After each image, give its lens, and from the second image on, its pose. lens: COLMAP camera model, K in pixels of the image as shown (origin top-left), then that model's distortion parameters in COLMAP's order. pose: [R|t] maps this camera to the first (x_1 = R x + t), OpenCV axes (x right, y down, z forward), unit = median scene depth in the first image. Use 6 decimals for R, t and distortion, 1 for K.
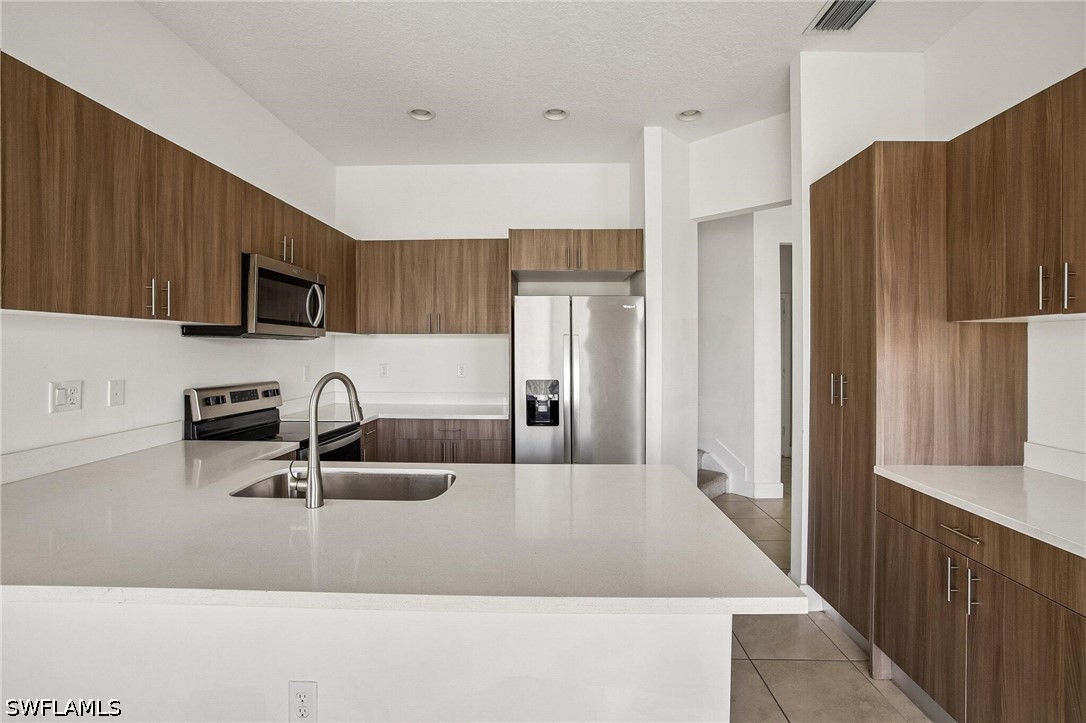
lens RADIAL K [[476.0, 0, 547.8], [0, 476.0, 348.4], [0, 0, 1]] dist [-0.037806, 0.010295]
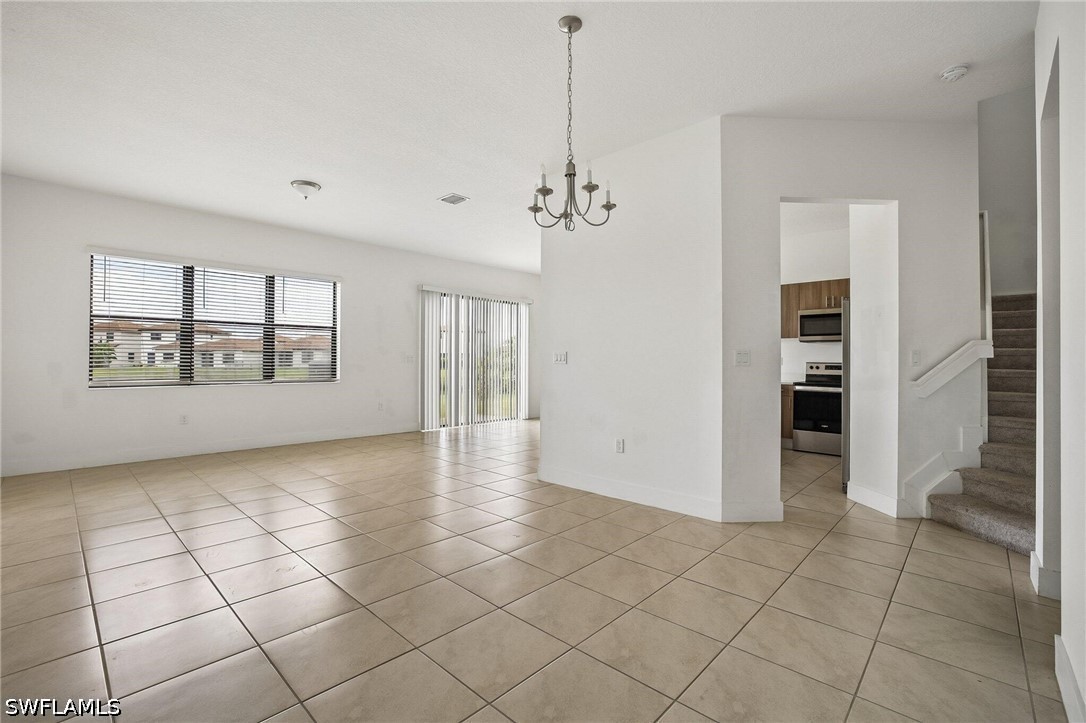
lens RADIAL K [[476.0, 0, 540.3], [0, 476.0, 352.6], [0, 0, 1]] dist [-0.037806, 0.010295]
pose [[-0.668232, -0.023579, -0.743579, 2.277258], [-0.008213, 0.999671, -0.024318, 0.110266], [0.743908, -0.010143, -0.668205, 1.666116]]
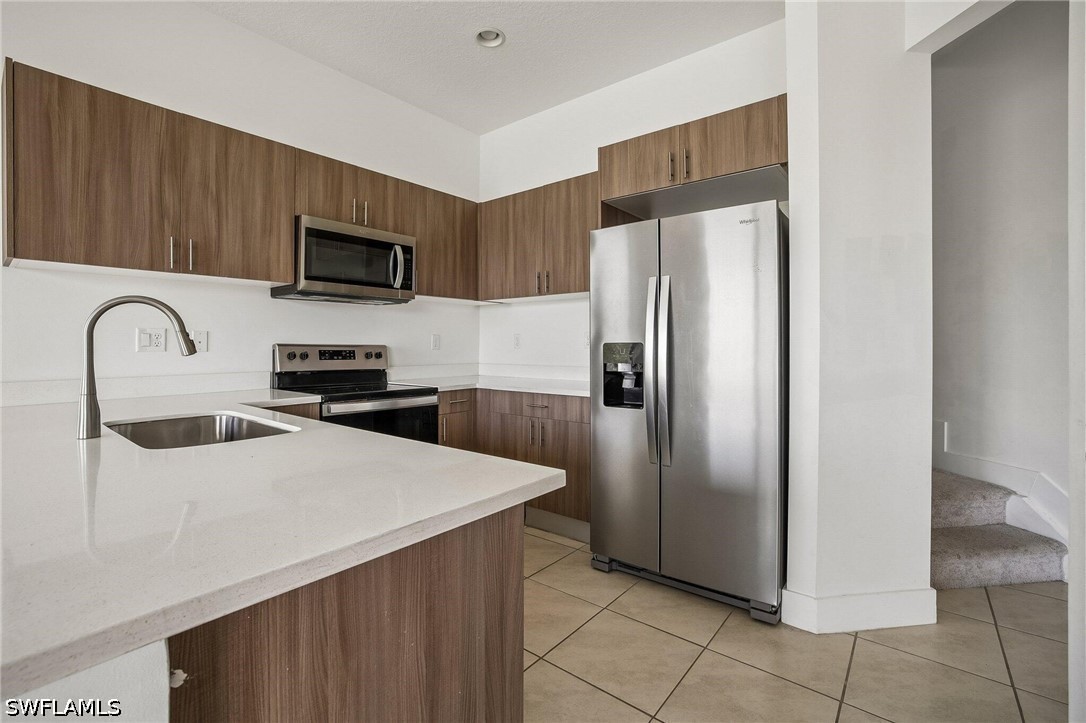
lens RADIAL K [[476.0, 0, 535.4], [0, 476.0, 340.7], [0, 0, 1]] dist [-0.037806, 0.010295]
pose [[0.791522, -0.007421, -0.611096, 0.427086], [0.004116, 0.999968, -0.006813, 0.089332], [0.611127, 0.002878, 0.791527, 0.480332]]
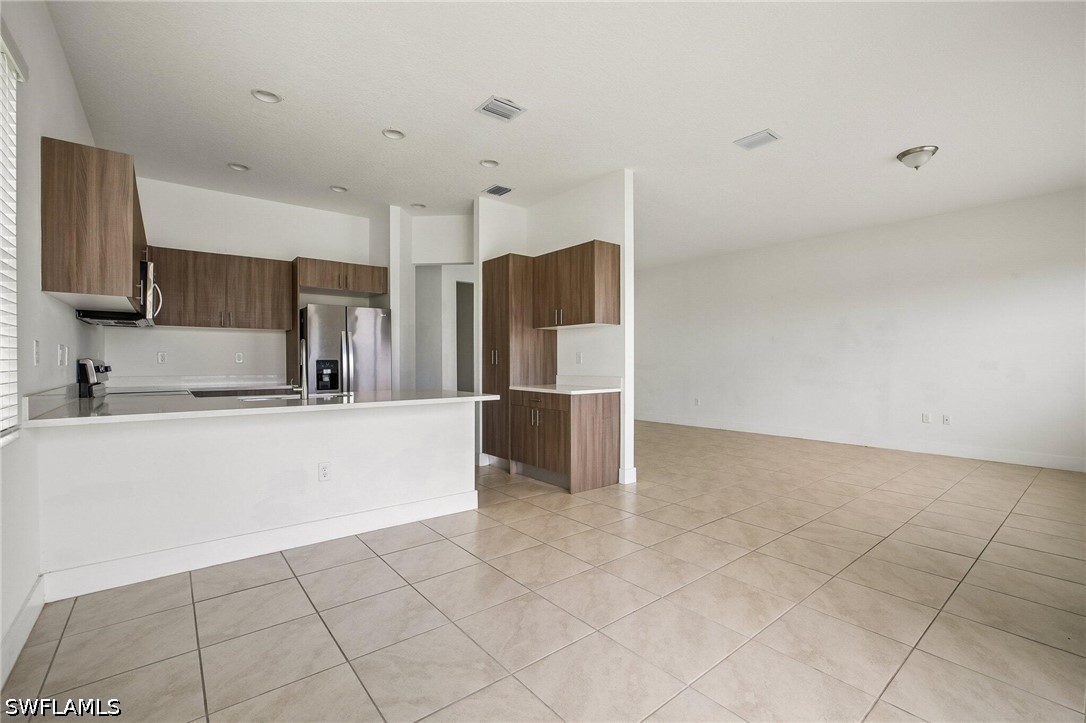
lens RADIAL K [[476.0, 0, 538.3], [0, 476.0, 368.0], [0, 0, 1]] dist [-0.037806, 0.010295]
pose [[0.769860, -0.010264, 0.638130, -0.620111], [0.001483, 0.999897, 0.014294, 0.096230], [-0.638211, -0.010059, 0.769796, -0.812167]]
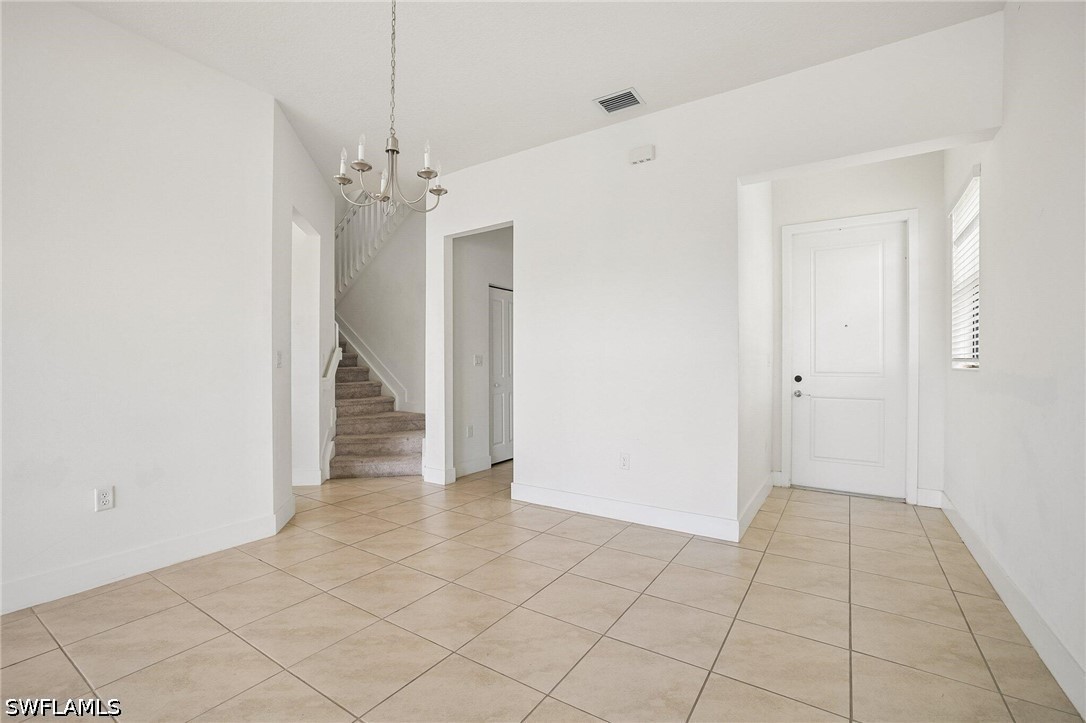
lens RADIAL K [[476.0, 0, 537.7], [0, 476.0, 358.3], [0, 0, 1]] dist [-0.037806, 0.010295]
pose [[0.841994, -0.008883, -0.539413, 2.184145], [0.004182, 0.999942, -0.009939, 0.102820], [0.539470, 0.006113, 0.841982, 0.434041]]
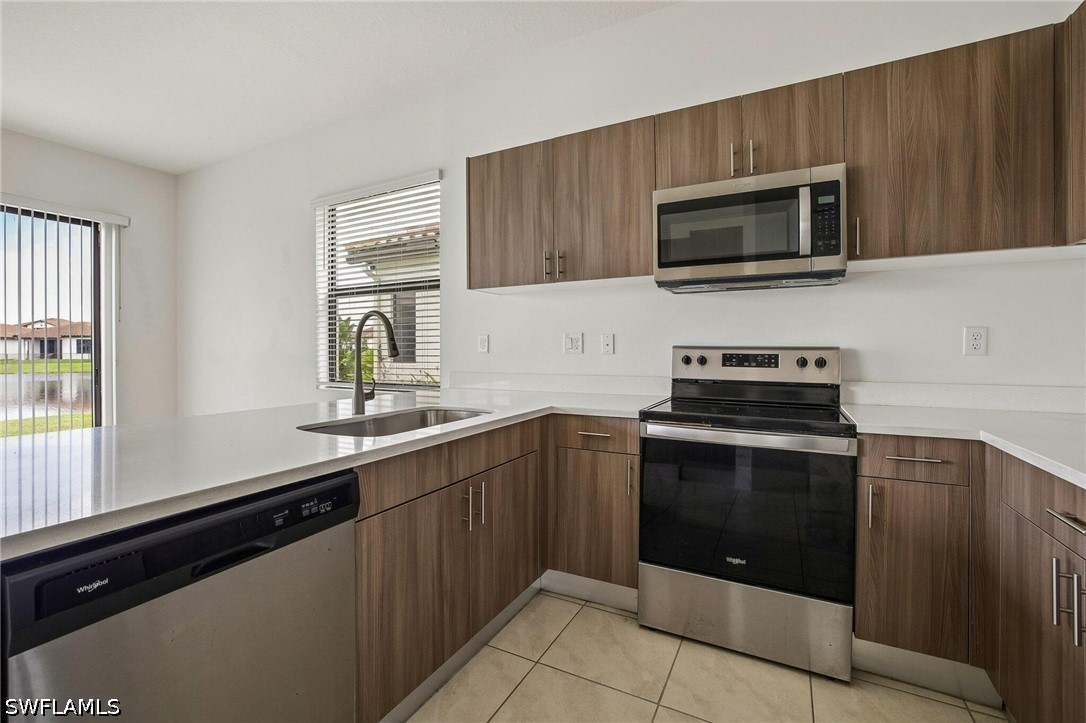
lens RADIAL K [[476.0, 0, 545.2], [0, 476.0, 345.1], [0, 0, 1]] dist [-0.037806, 0.010295]
pose [[-0.436246, -0.007402, -0.899797, 0.257639], [0.003907, 0.999941, -0.010120, 0.094293], [0.899819, -0.007930, -0.436191, 1.188084]]
